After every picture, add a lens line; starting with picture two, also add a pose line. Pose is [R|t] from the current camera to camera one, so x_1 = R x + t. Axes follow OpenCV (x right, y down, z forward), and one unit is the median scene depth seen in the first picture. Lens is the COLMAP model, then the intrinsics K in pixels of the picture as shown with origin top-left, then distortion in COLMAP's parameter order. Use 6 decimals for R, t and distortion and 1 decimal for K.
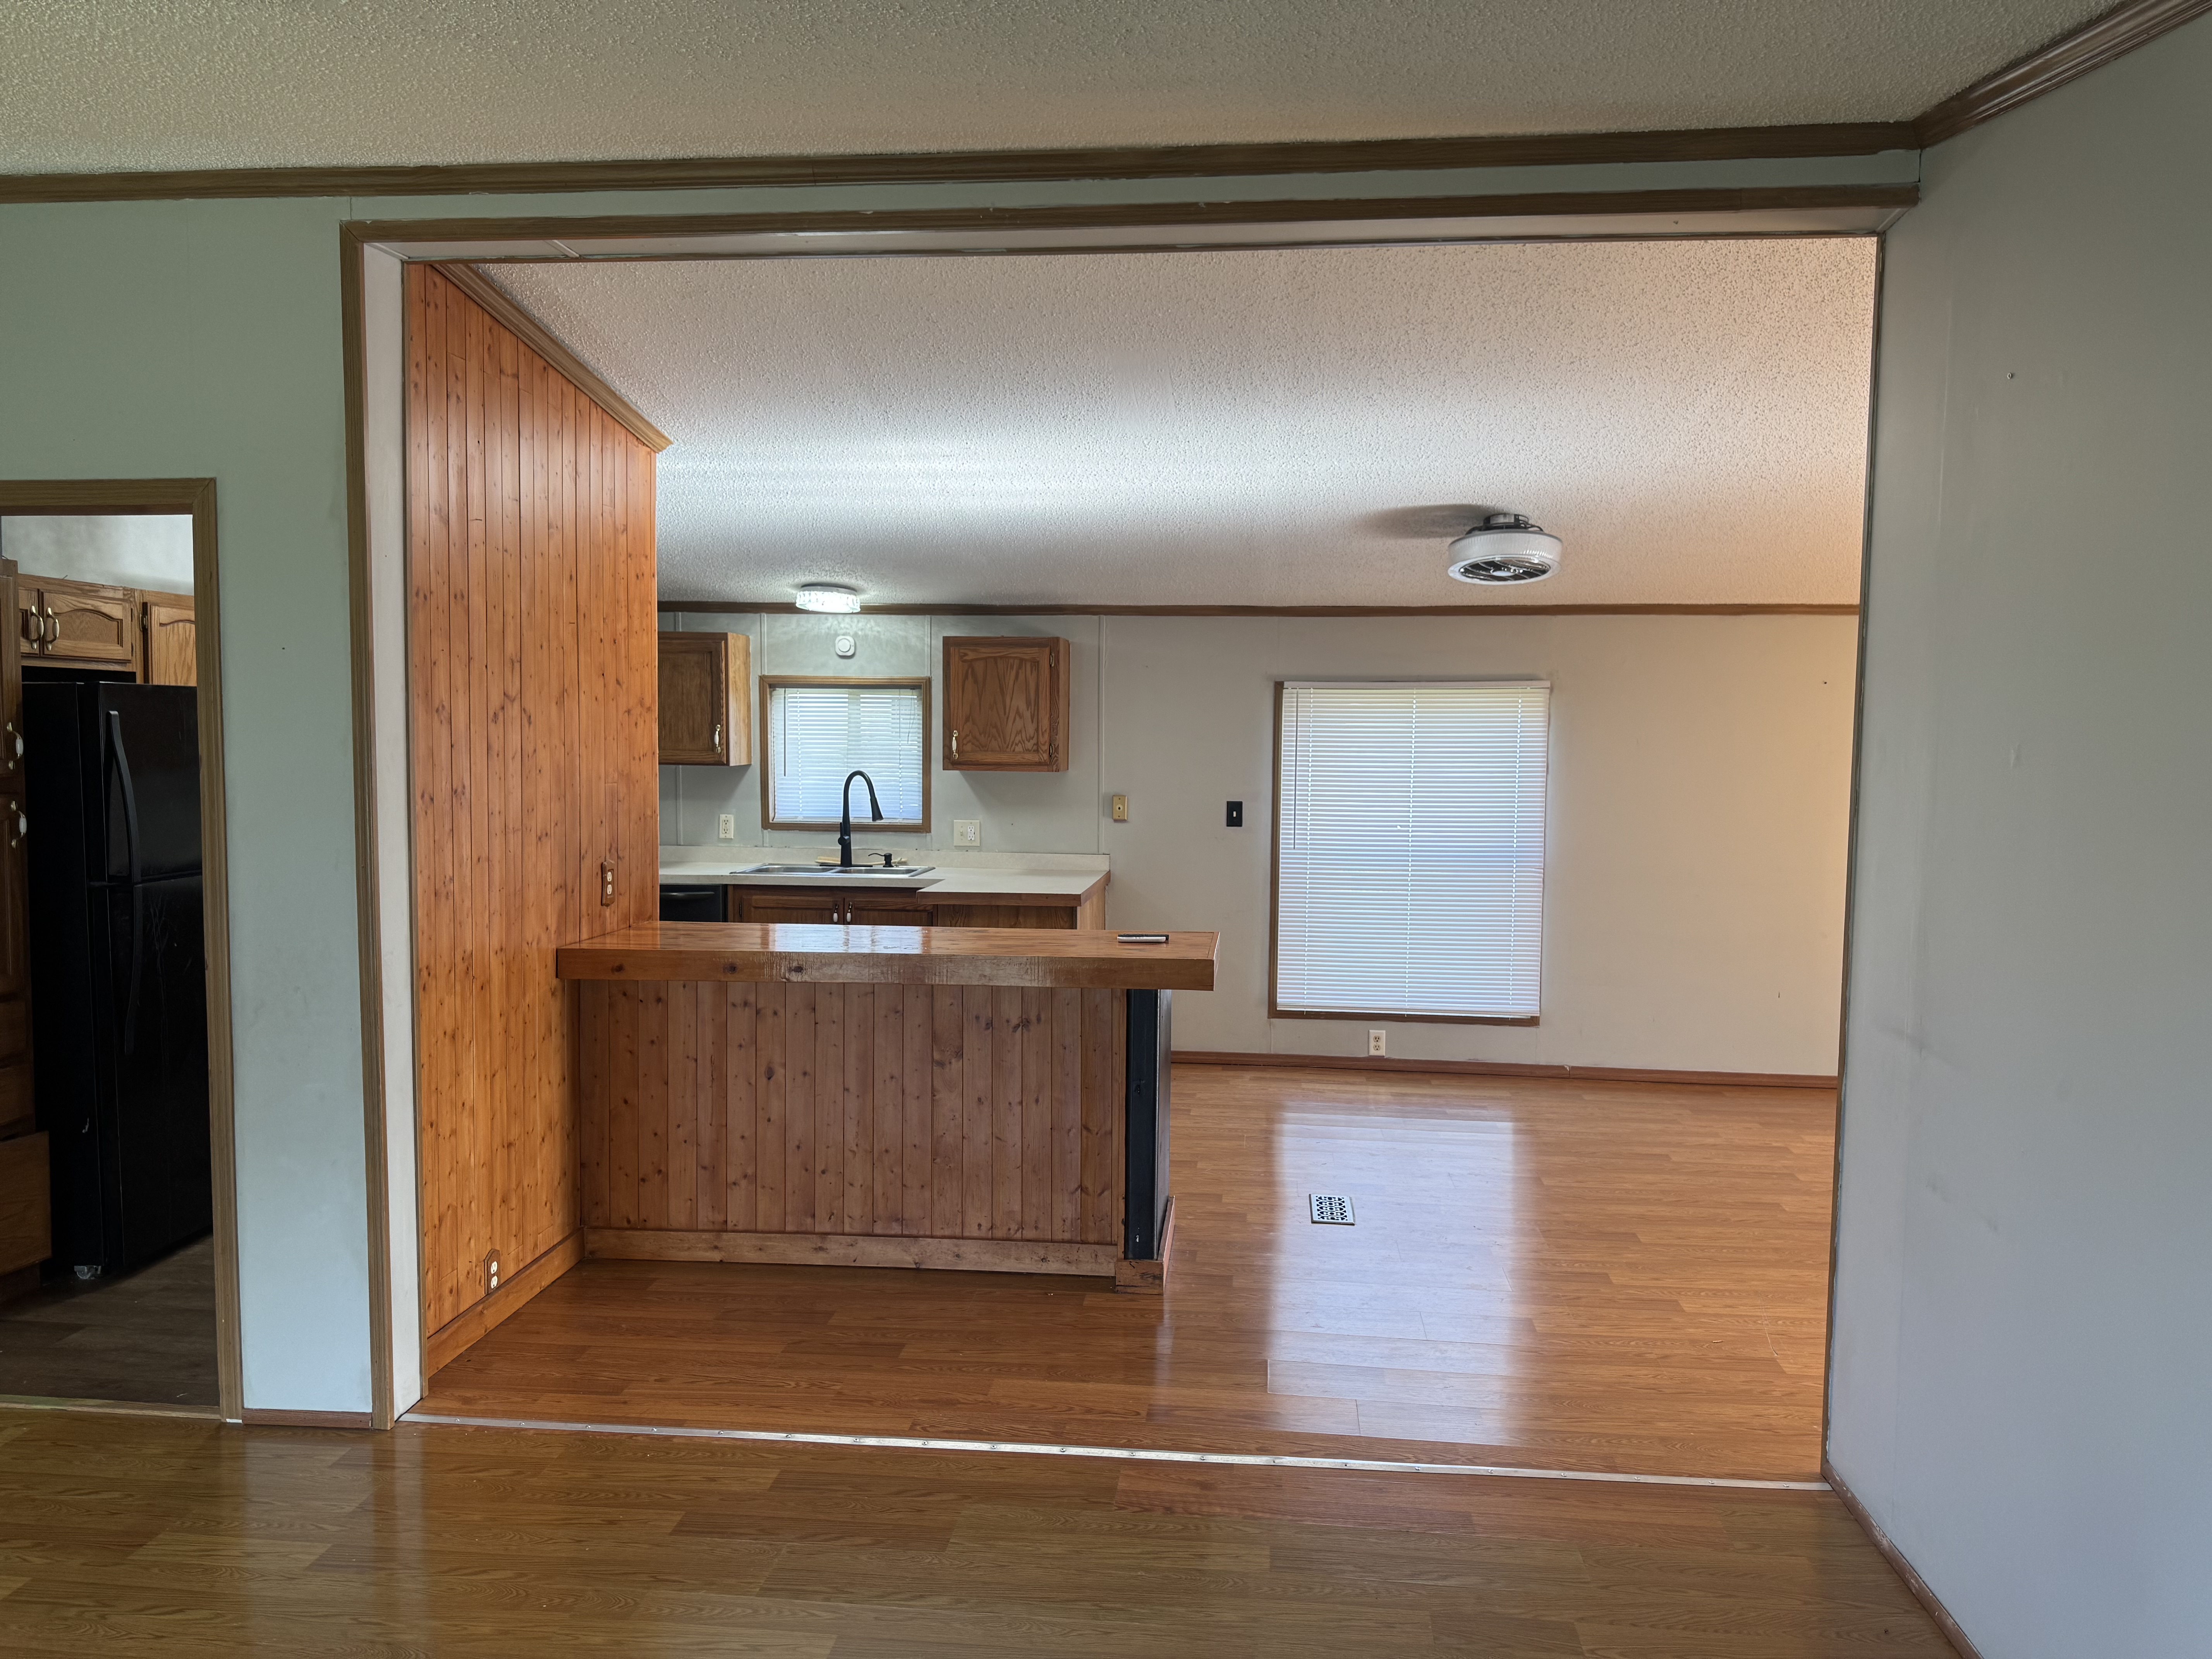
lens RADIAL K [[1611.9, 0, 1144.2], [0, 1611.9, 836.0], [0, 0, 1]] dist [0.137954, -0.186221]
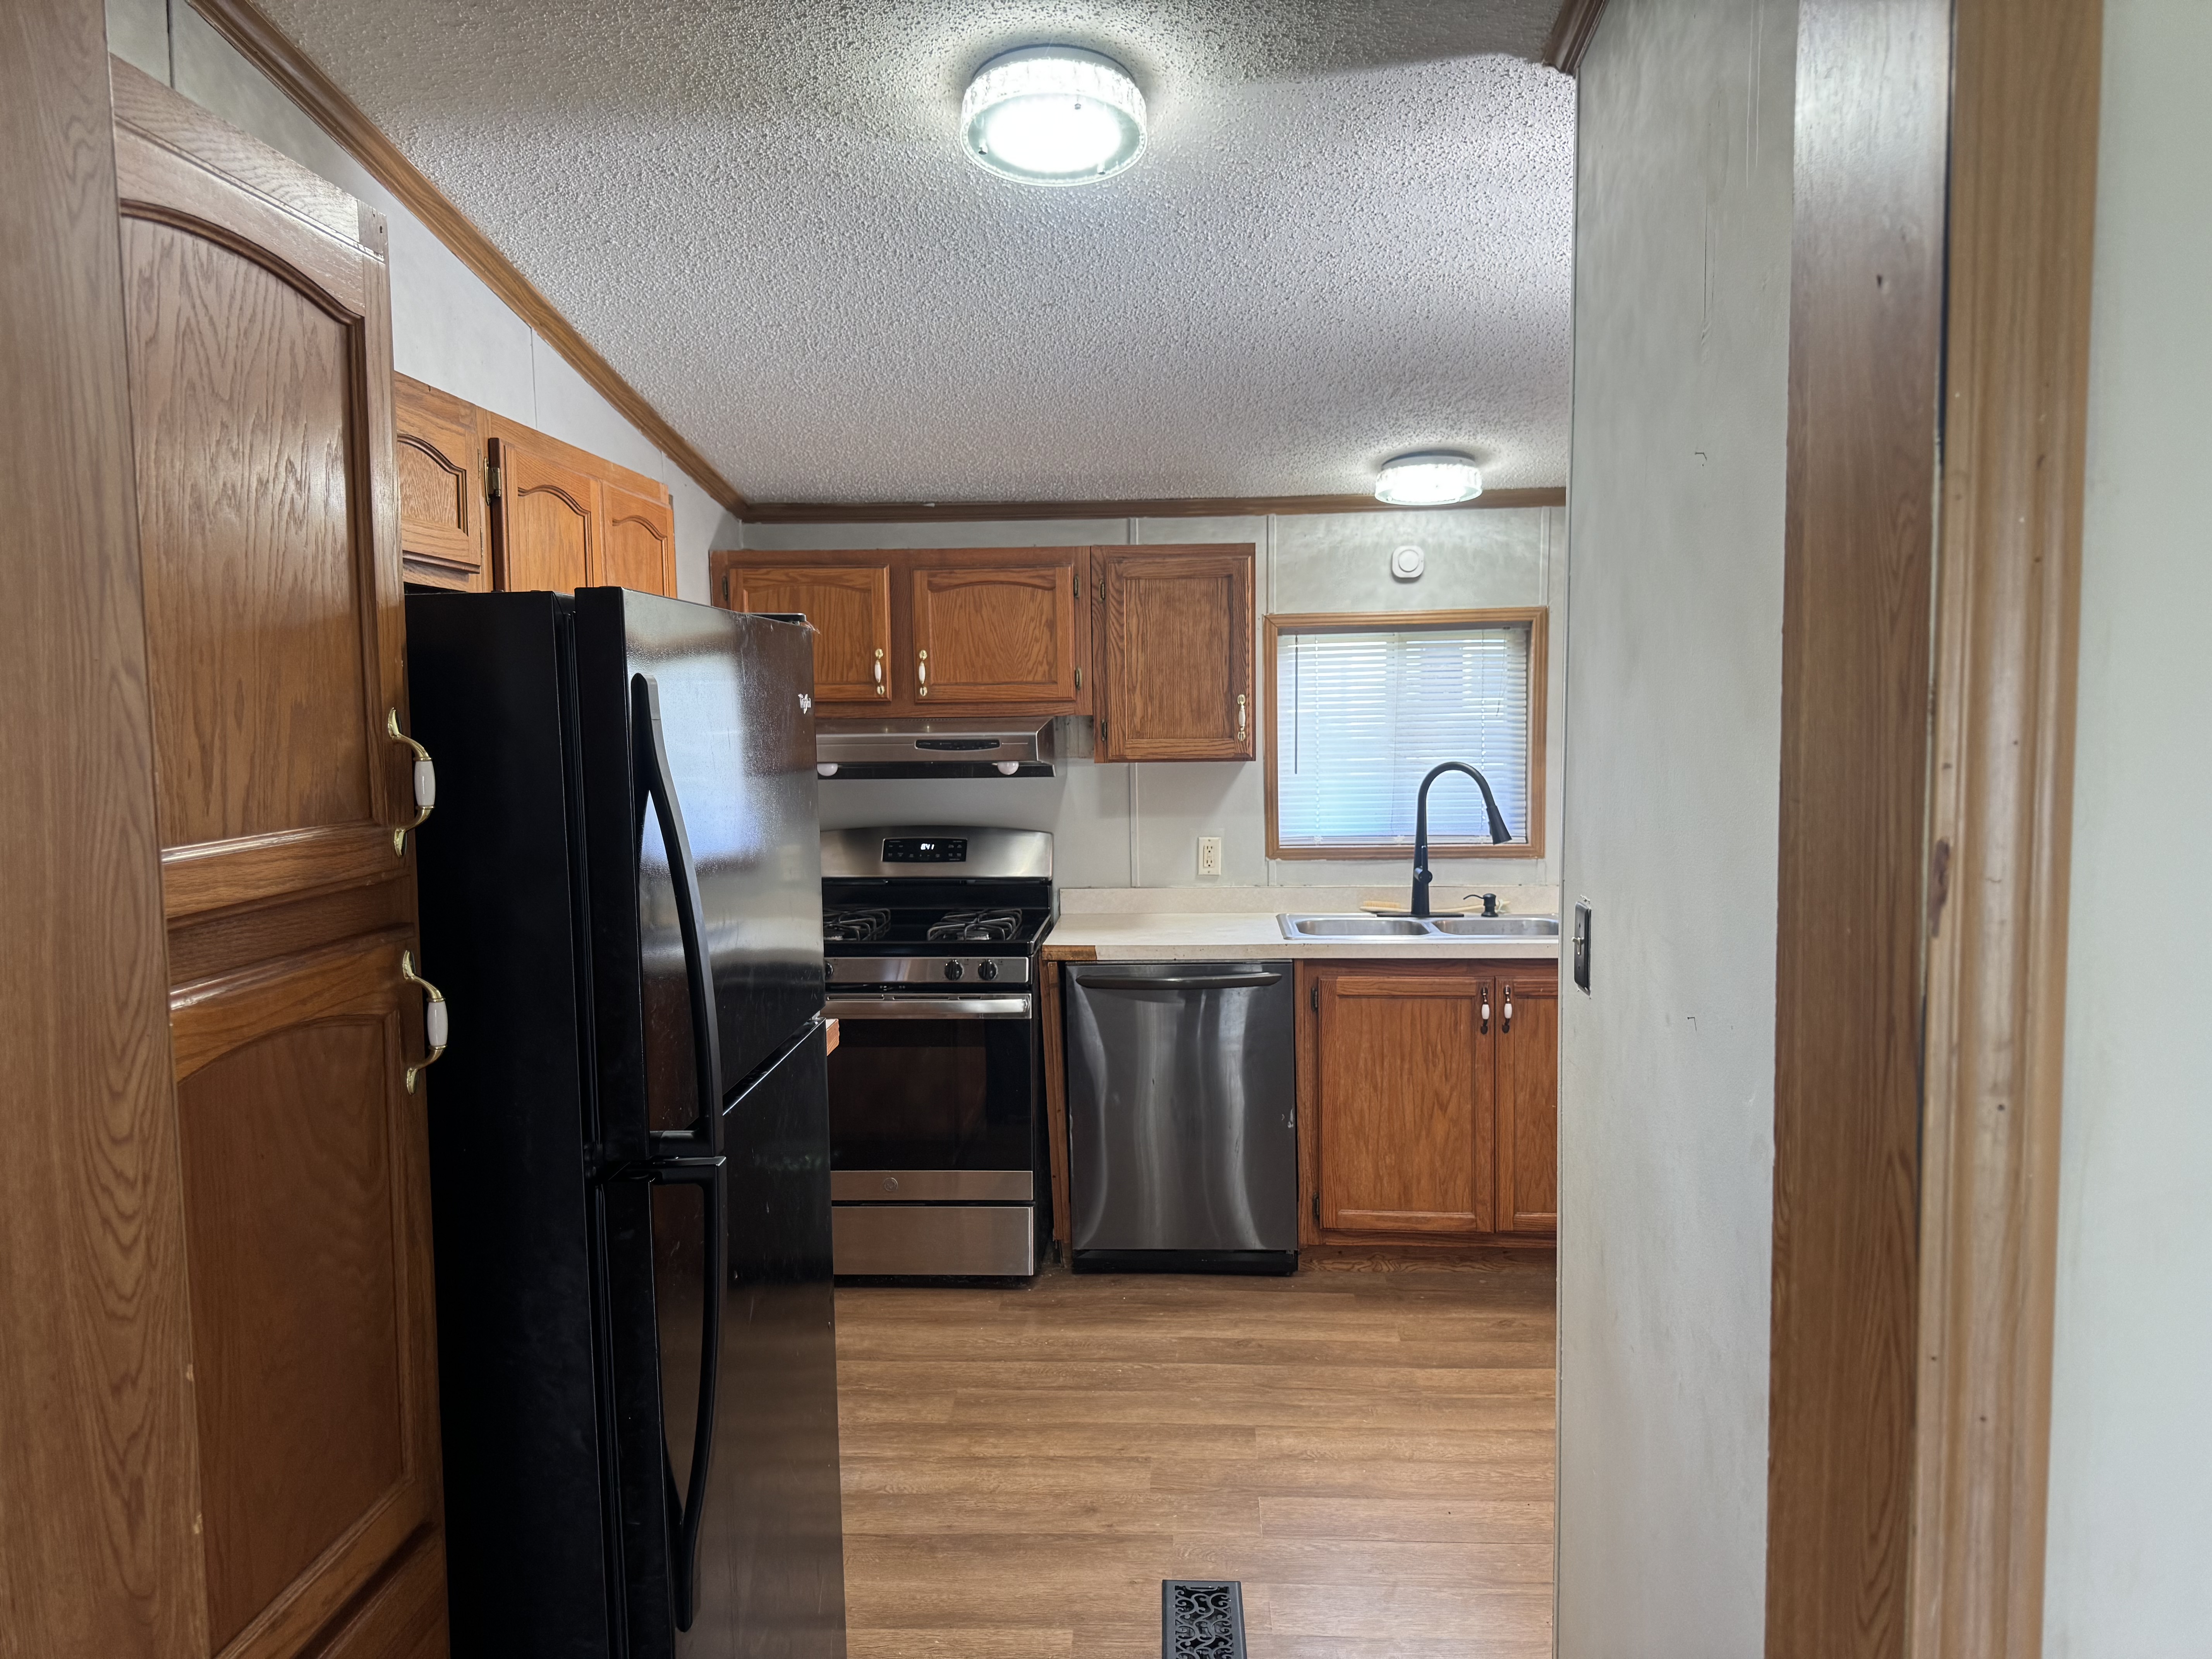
lens RADIAL K [[1555.1, 0, 1106.0], [0, 1555.1, 829.5], [0, 0, 1]] dist [0.128418, -0.082211]
pose [[0.999150, -0.028511, 0.029768, -0.325362], [0.028060, 0.999487, 0.015472, -0.027486], [-0.030193, -0.014624, 0.999437, 0.405301]]
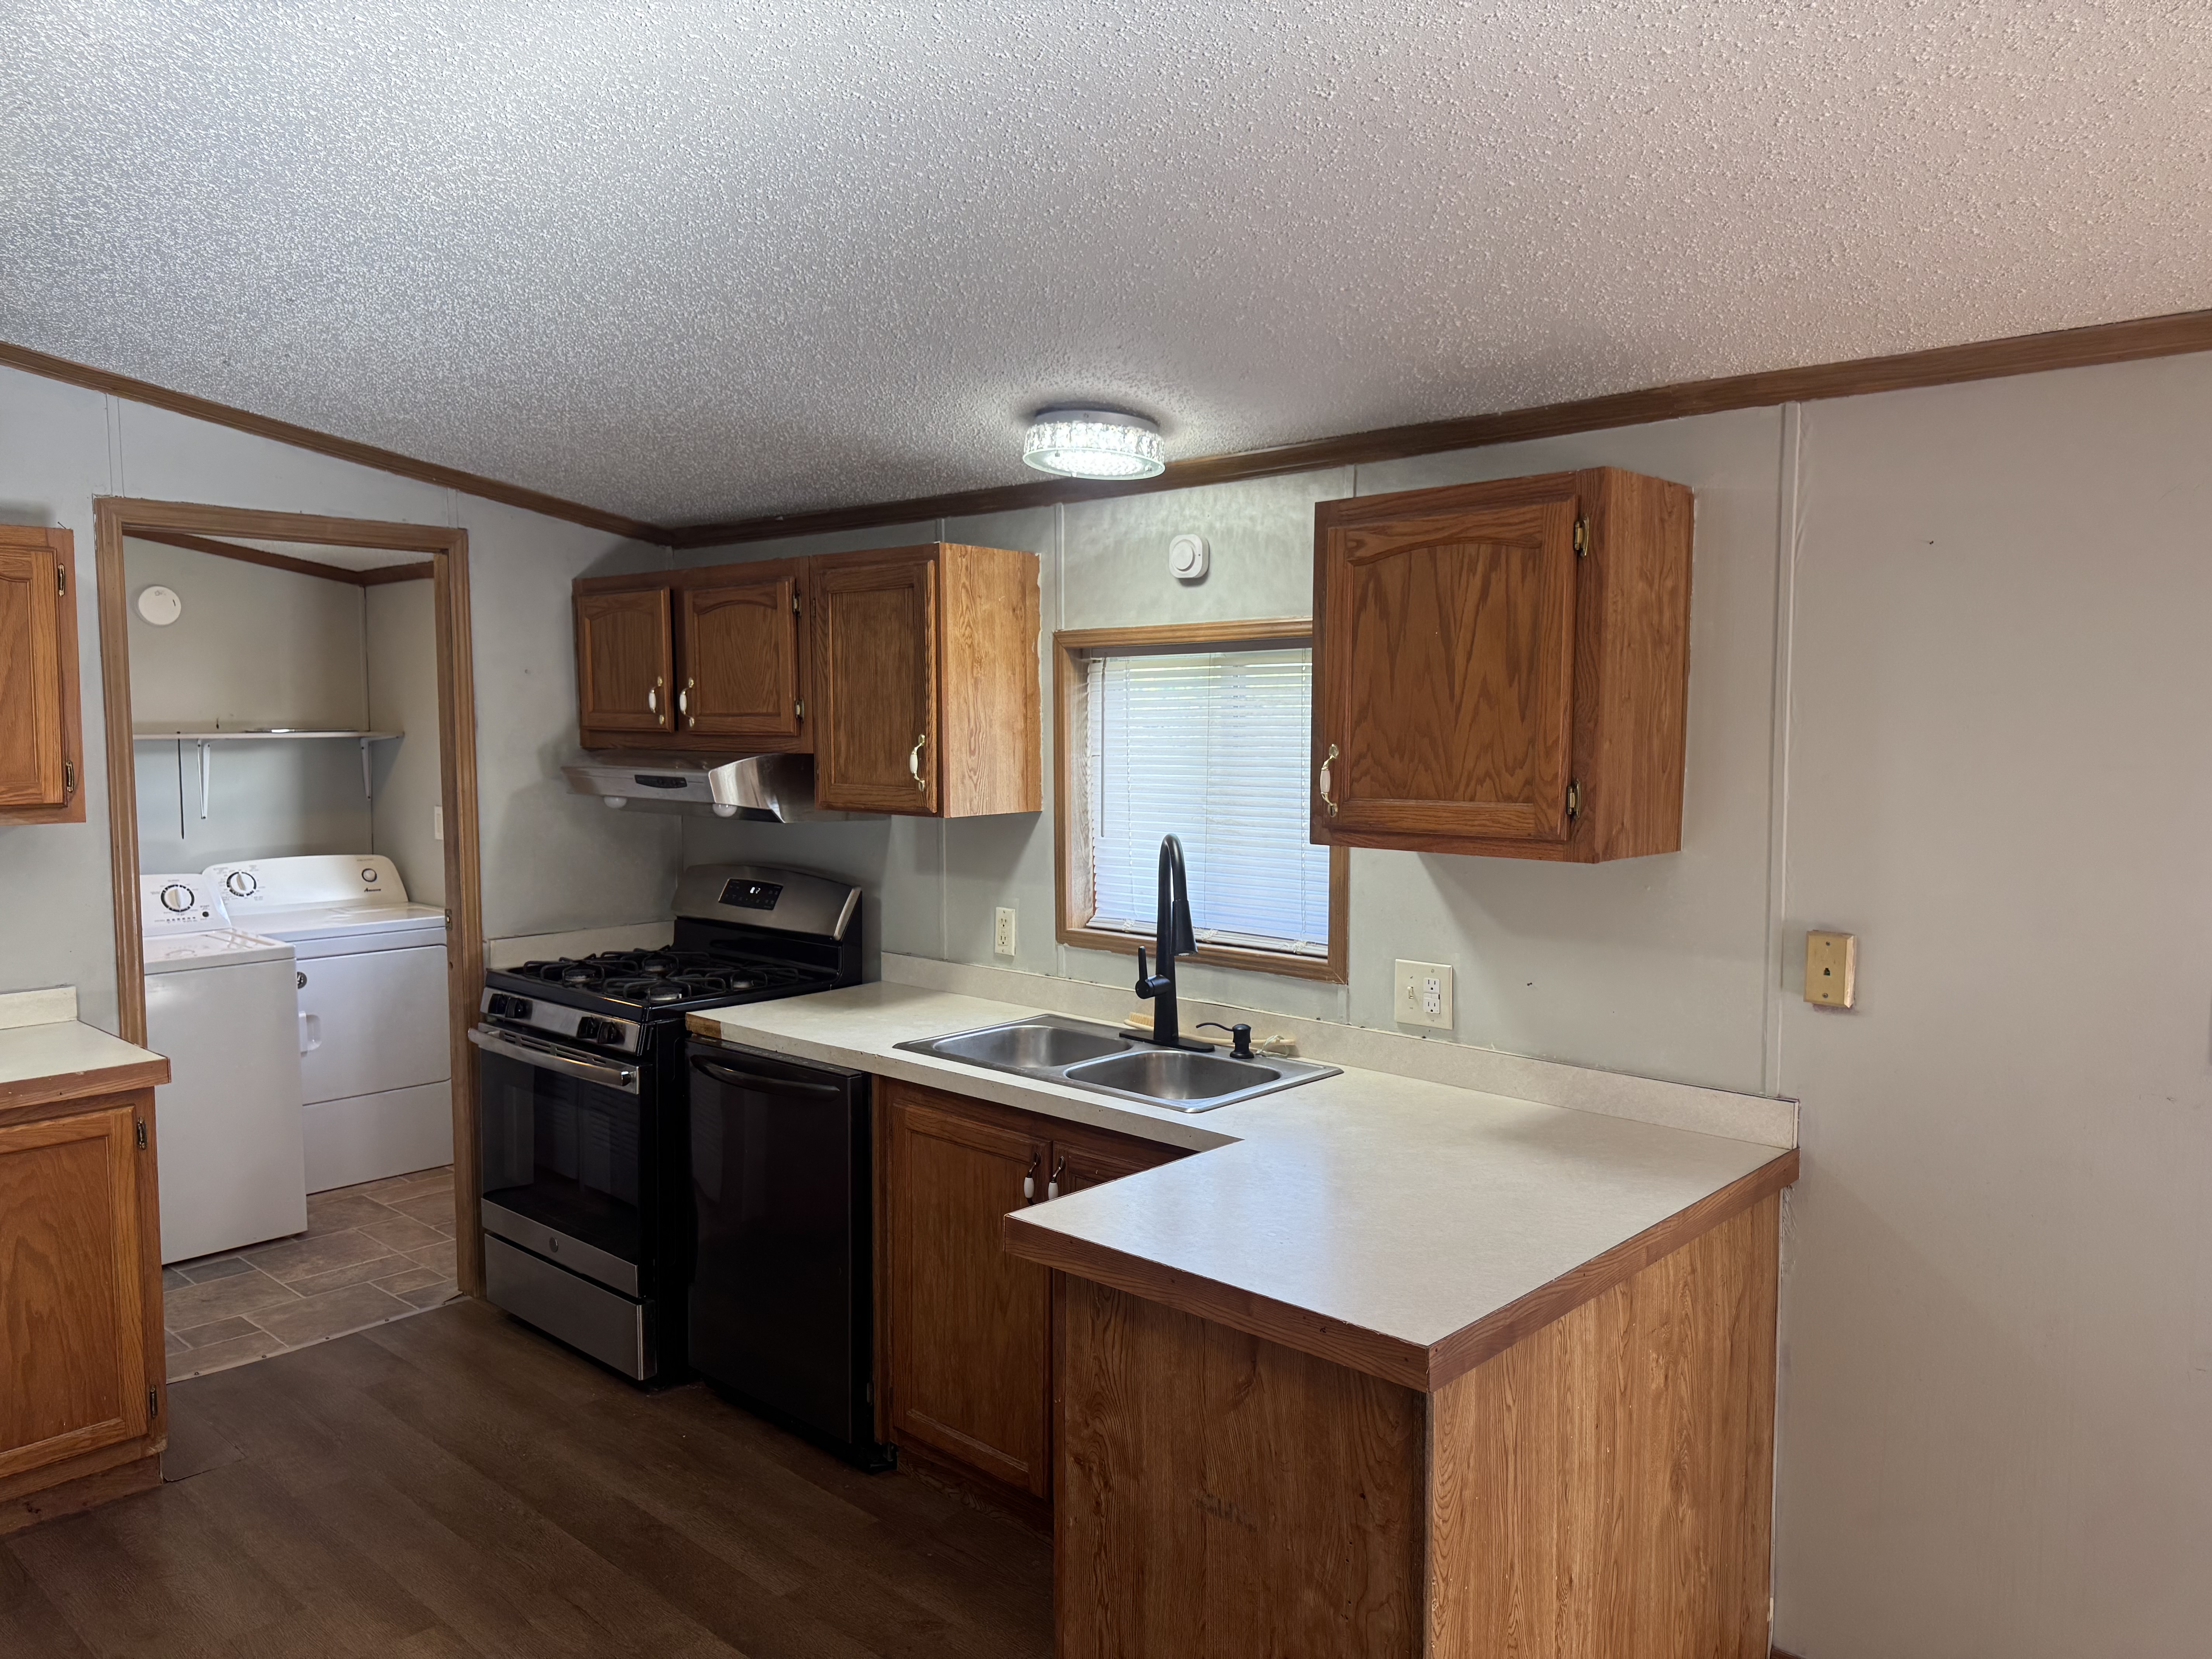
lens RADIAL K [[1542.7, 0, 1081.8], [0, 1542.7, 843.1], [0, 0, 1]] dist [0.100559, -0.155111]
pose [[0.794450, 0.038214, -0.606126, 0.058311], [-0.034721, 0.999244, 0.017490, -0.044383], [0.606336, 0.007150, 0.795176, 0.646472]]
